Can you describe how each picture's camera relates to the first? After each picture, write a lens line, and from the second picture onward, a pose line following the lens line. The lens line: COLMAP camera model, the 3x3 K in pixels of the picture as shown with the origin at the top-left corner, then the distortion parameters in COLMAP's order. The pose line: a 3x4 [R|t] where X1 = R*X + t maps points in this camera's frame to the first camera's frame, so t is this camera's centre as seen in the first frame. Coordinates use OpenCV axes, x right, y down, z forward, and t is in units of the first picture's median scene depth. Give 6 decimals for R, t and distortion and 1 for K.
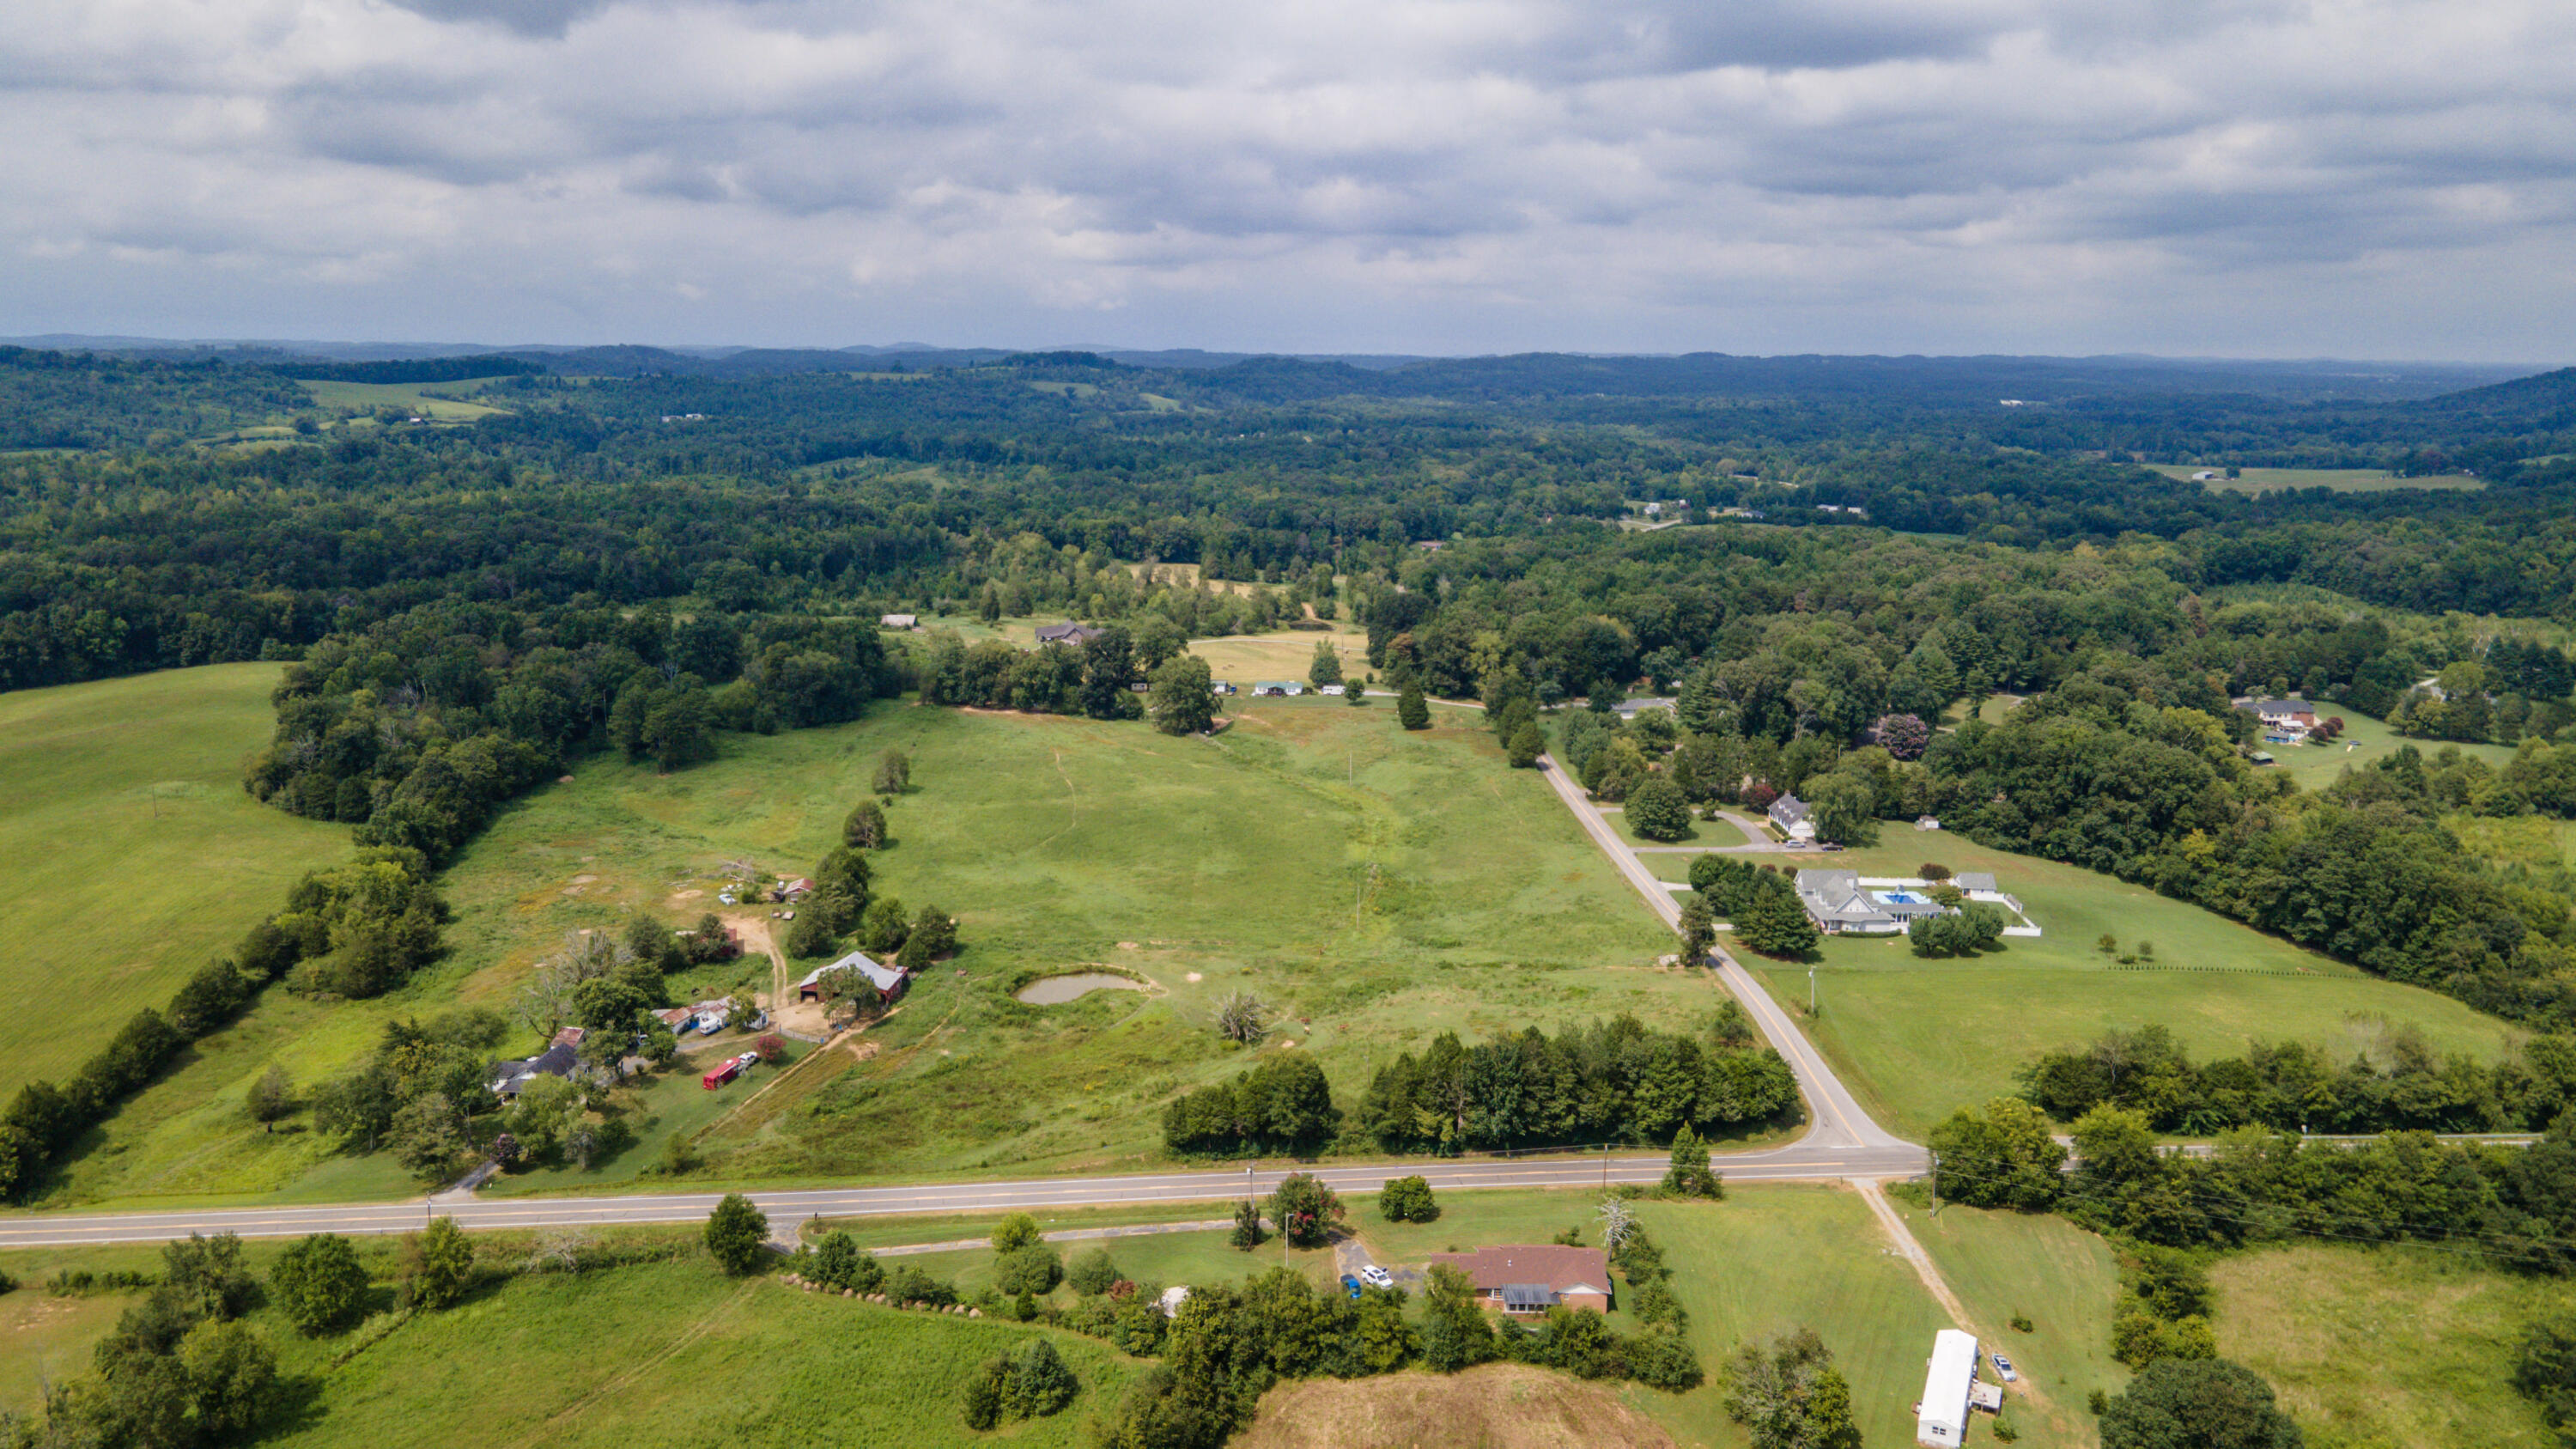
lens RADIAL K [[1902.8, 0, 1284.1], [0, 1902.8, 721.5], [0, 0, 1]] dist [0.048541, 0.002132]
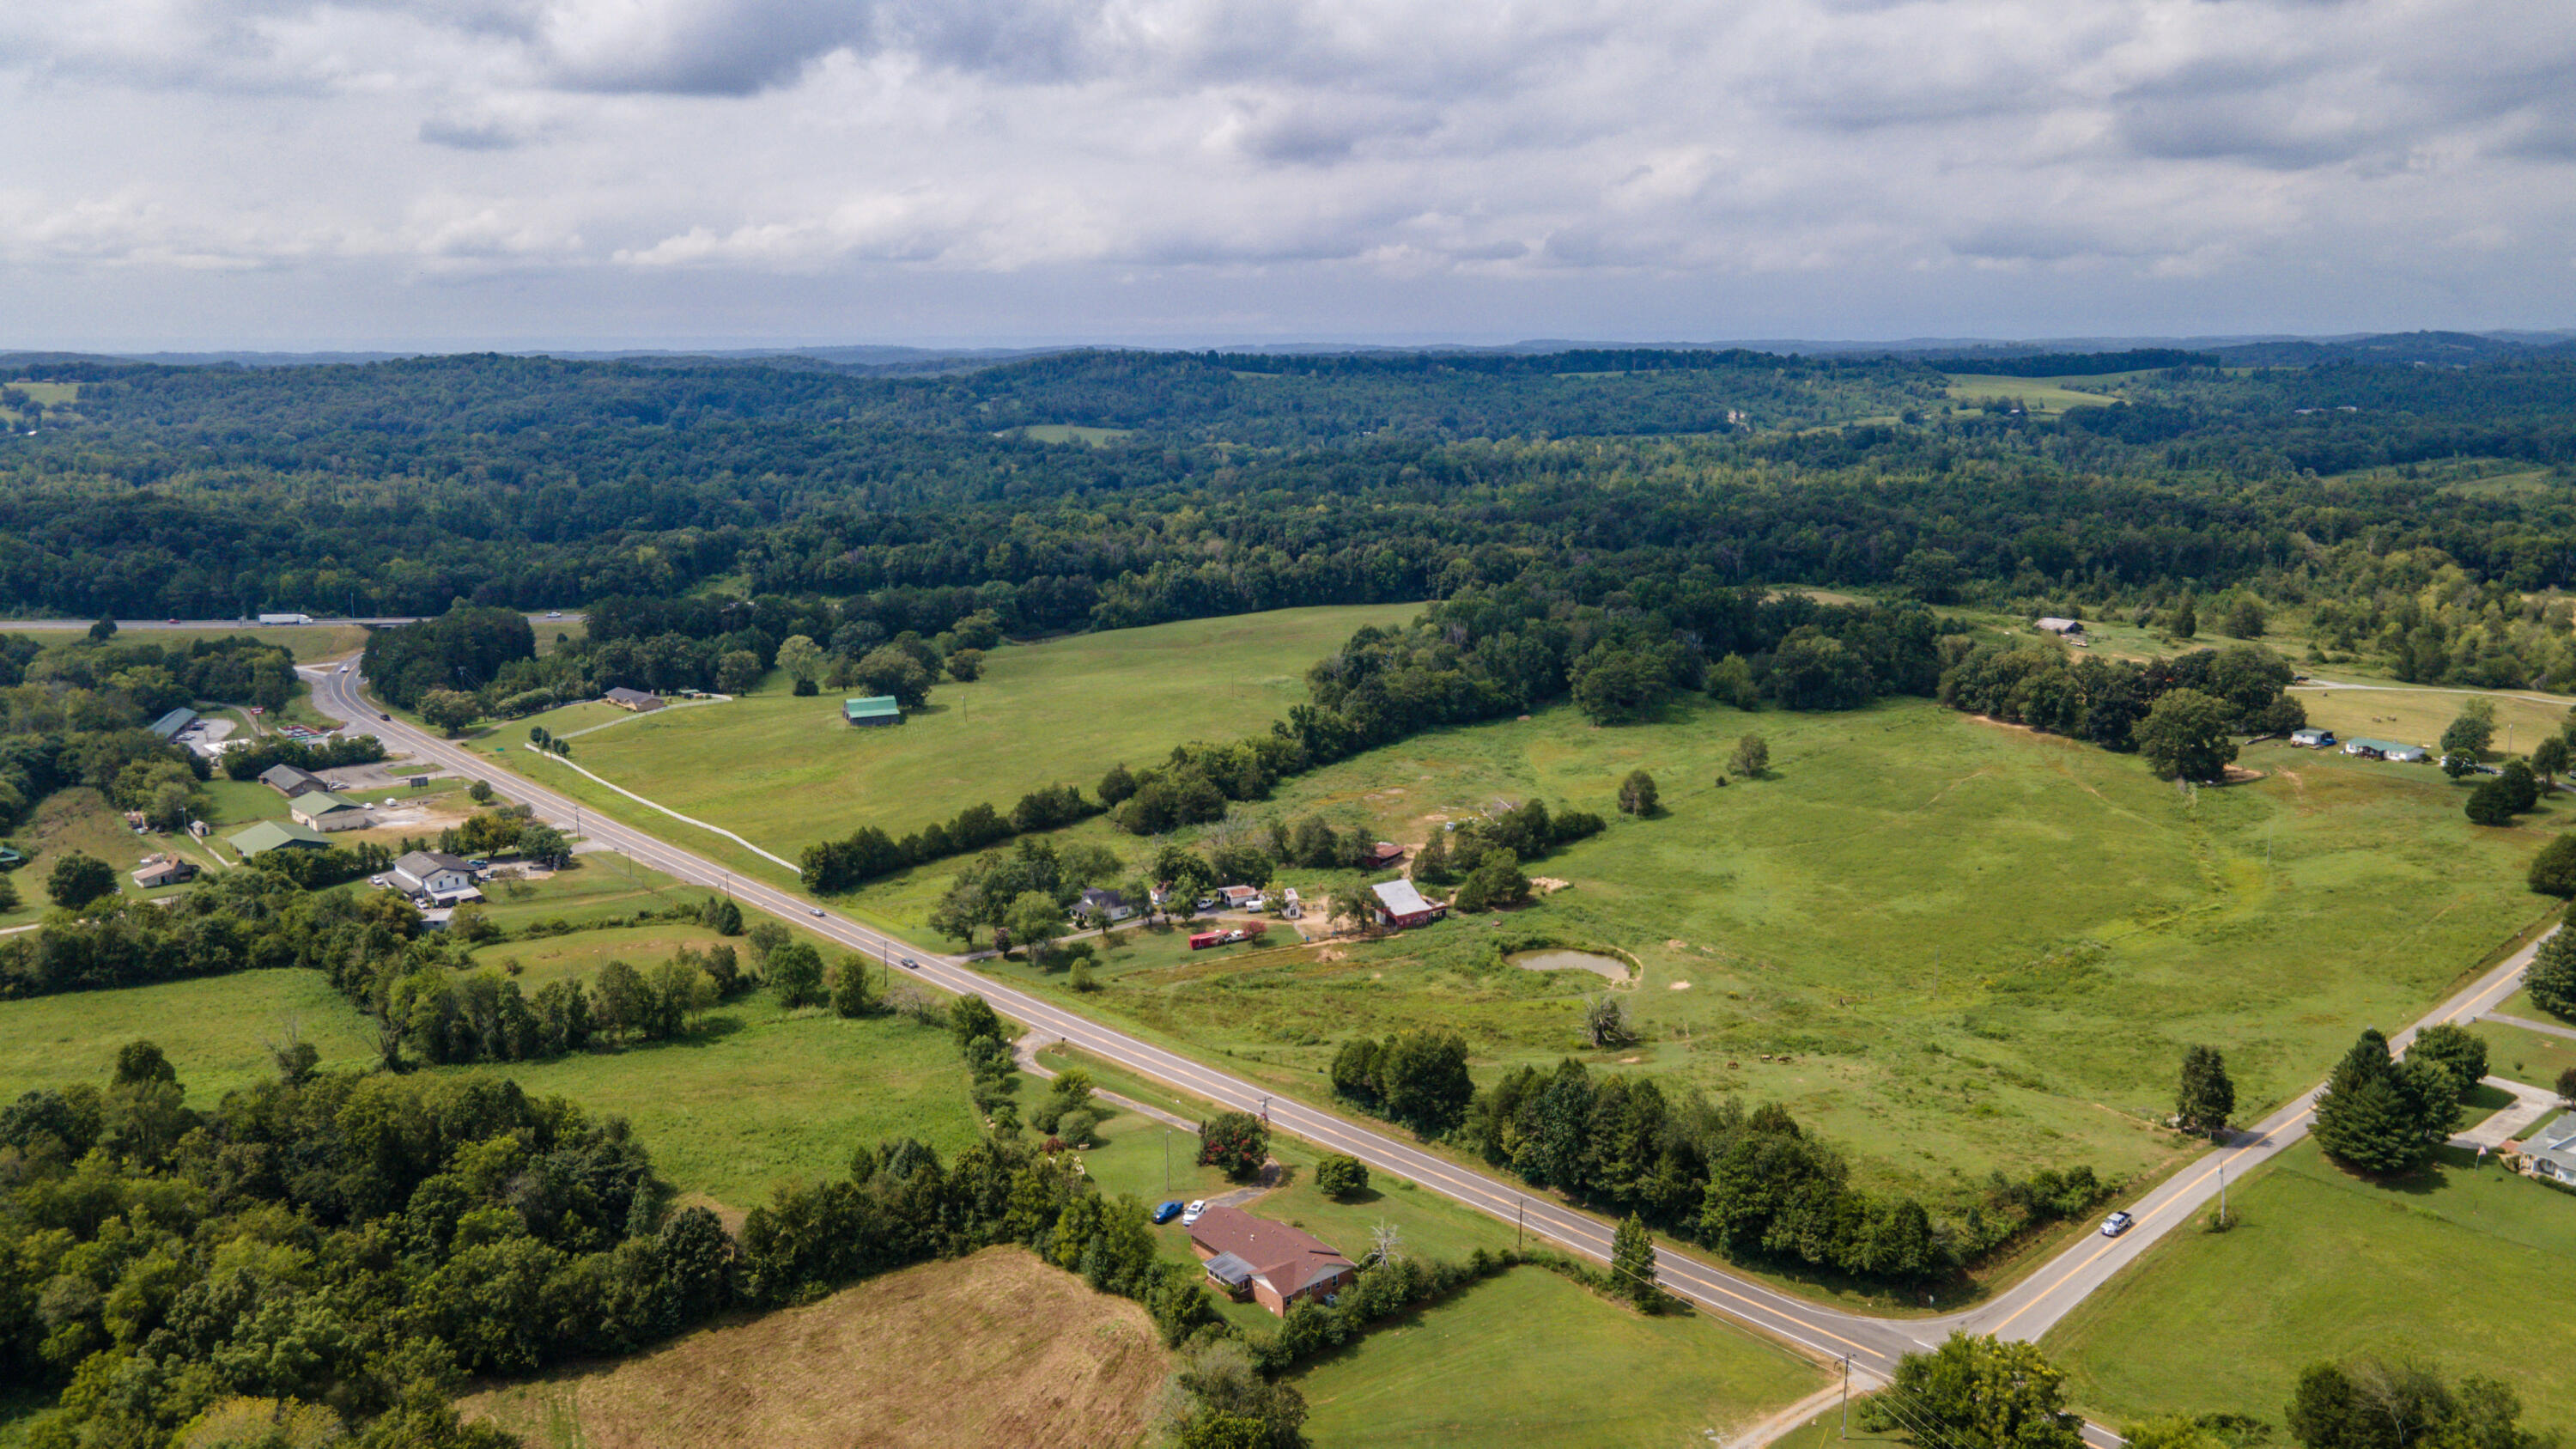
lens RADIAL K [[1902.8, 0, 1285.3], [0, 1902.8, 727.9], [0, 0, 1]] dist [0.048541, 0.002132]
pose [[0.620319, 0.143200, -0.771167, 0.123759], [-0.138824, 0.987715, 0.071743, -0.007723], [0.771967, 0.062553, 0.632578, 0.052644]]
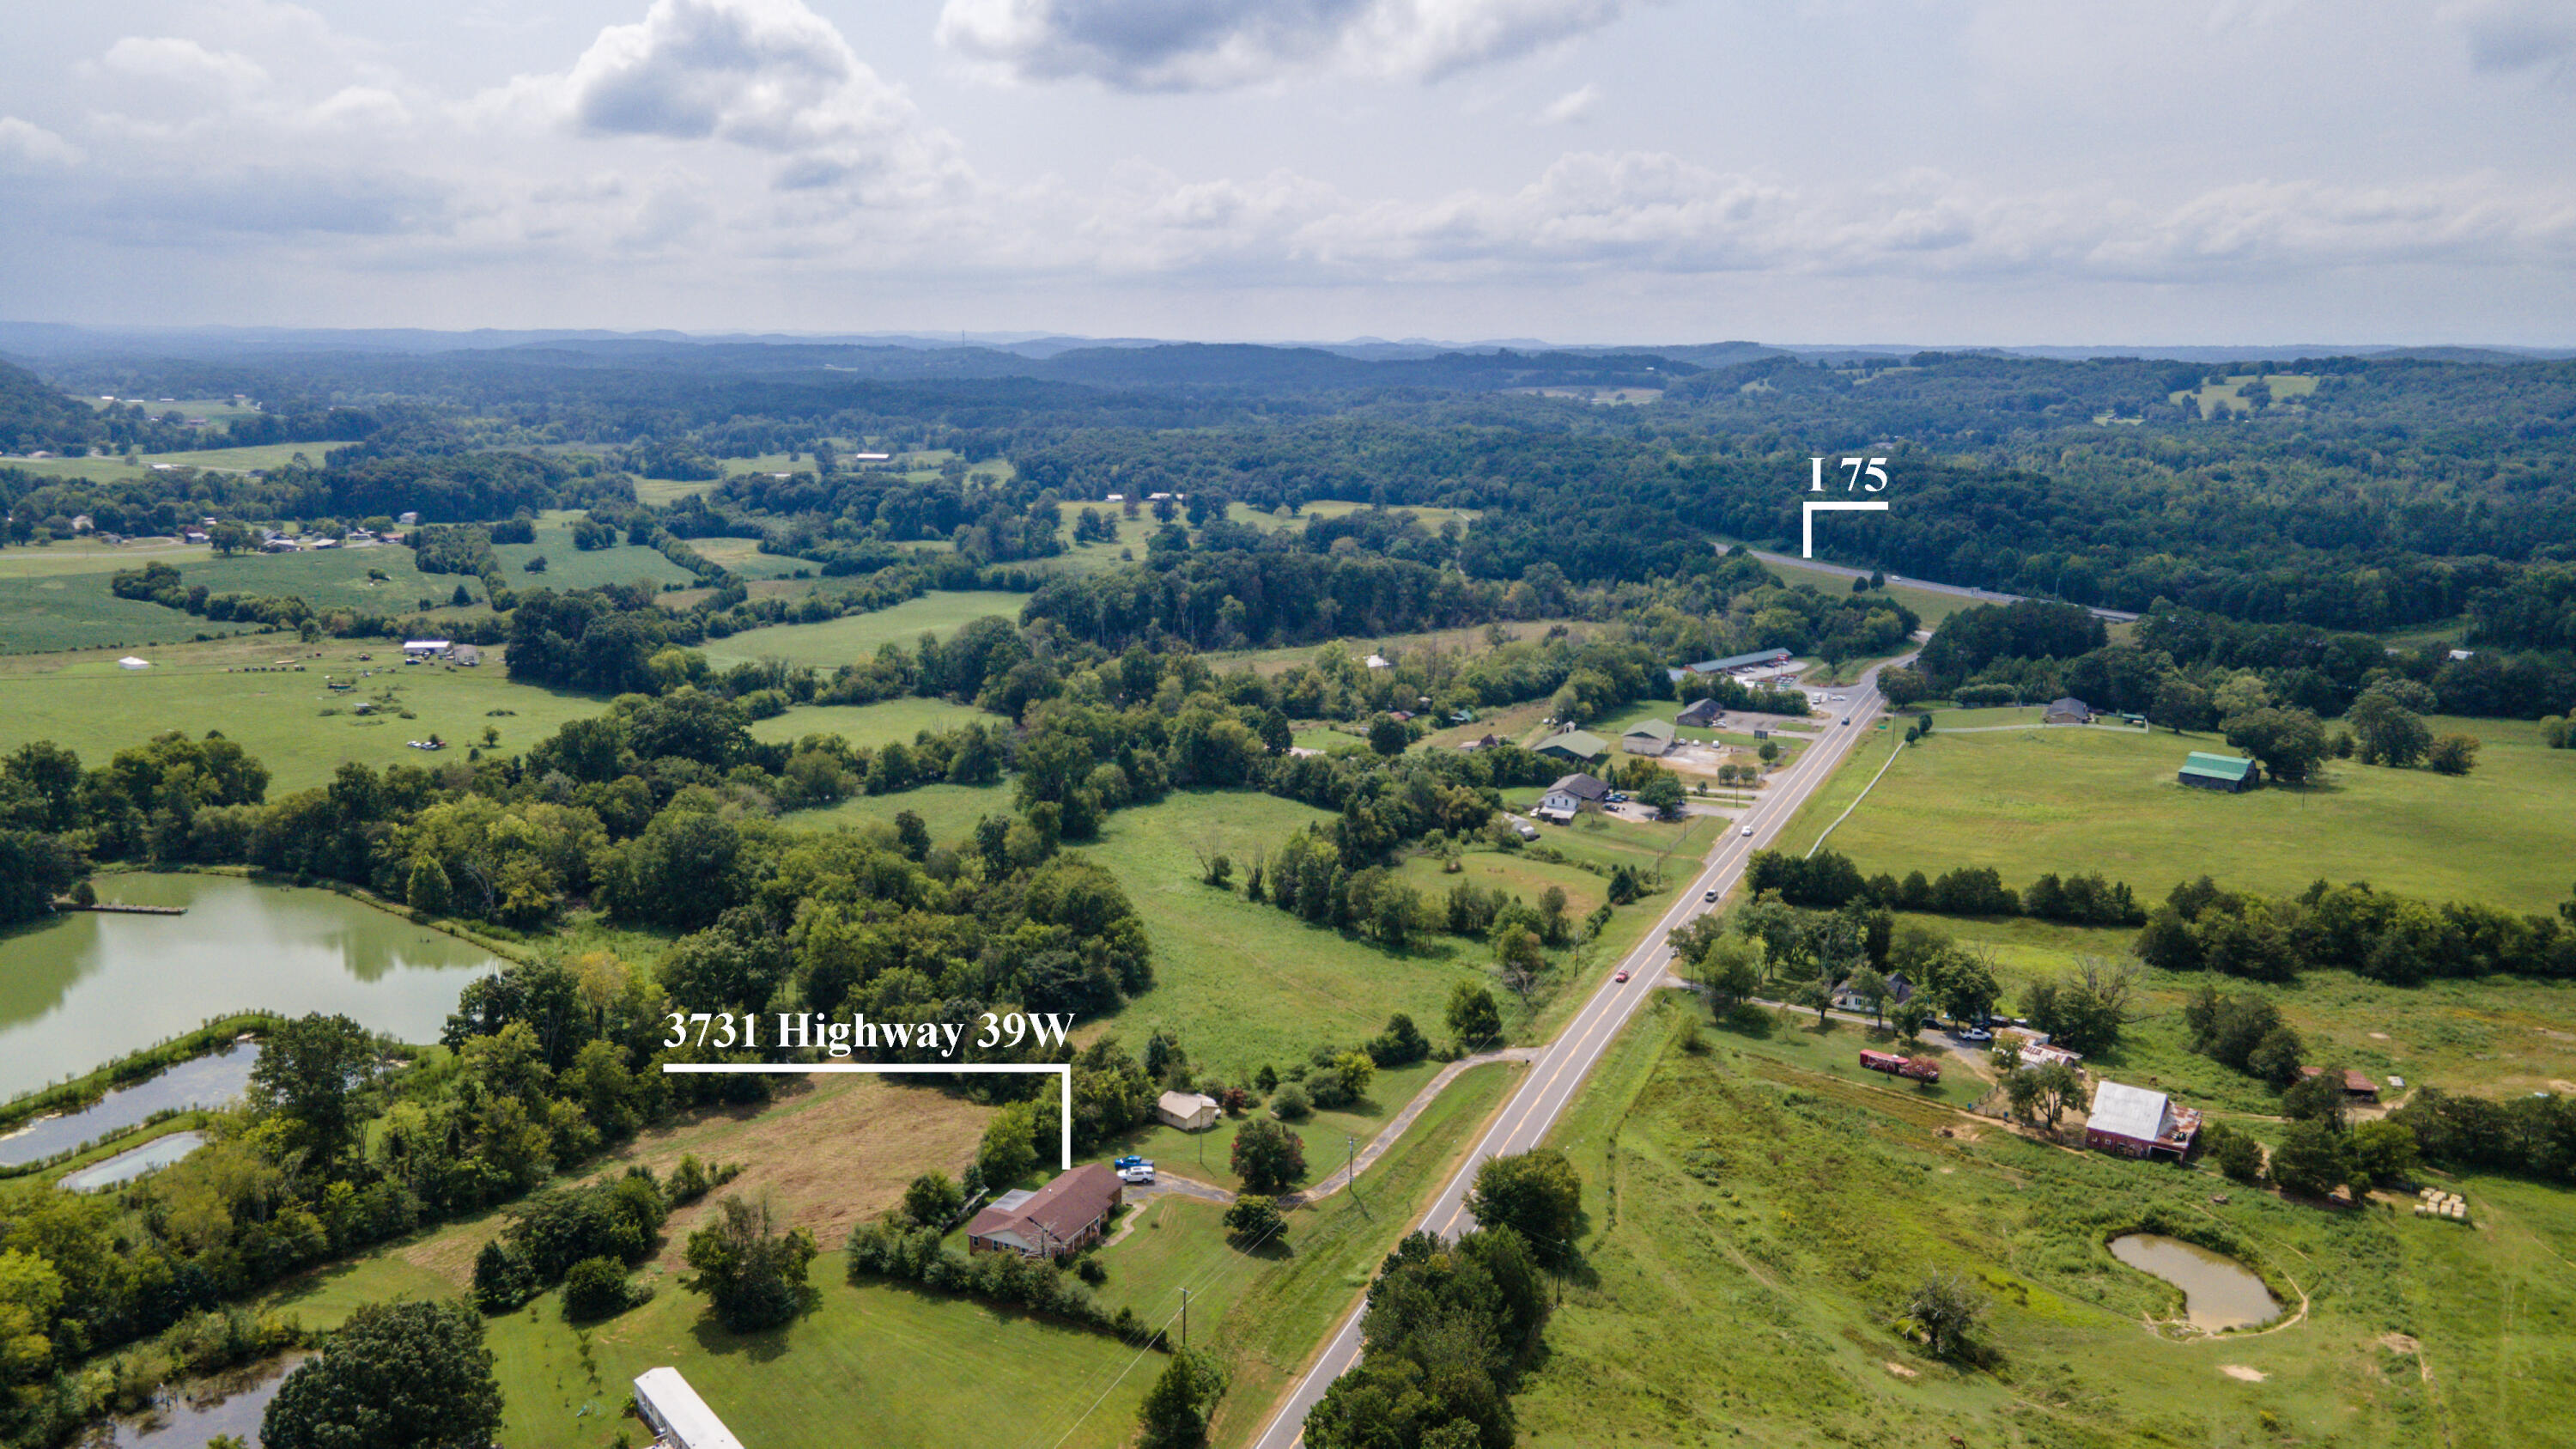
lens RADIAL K [[1902.8, 0, 1293.4], [0, 1902.8, 722.5], [0, 0, 1]] dist [0.048541, 0.002132]
pose [[-0.461274, 0.165012, -0.871778, 0.131905], [-0.186415, 0.942598, 0.277053, -0.038165], [0.867453, 0.290310, -0.404036, 0.207869]]
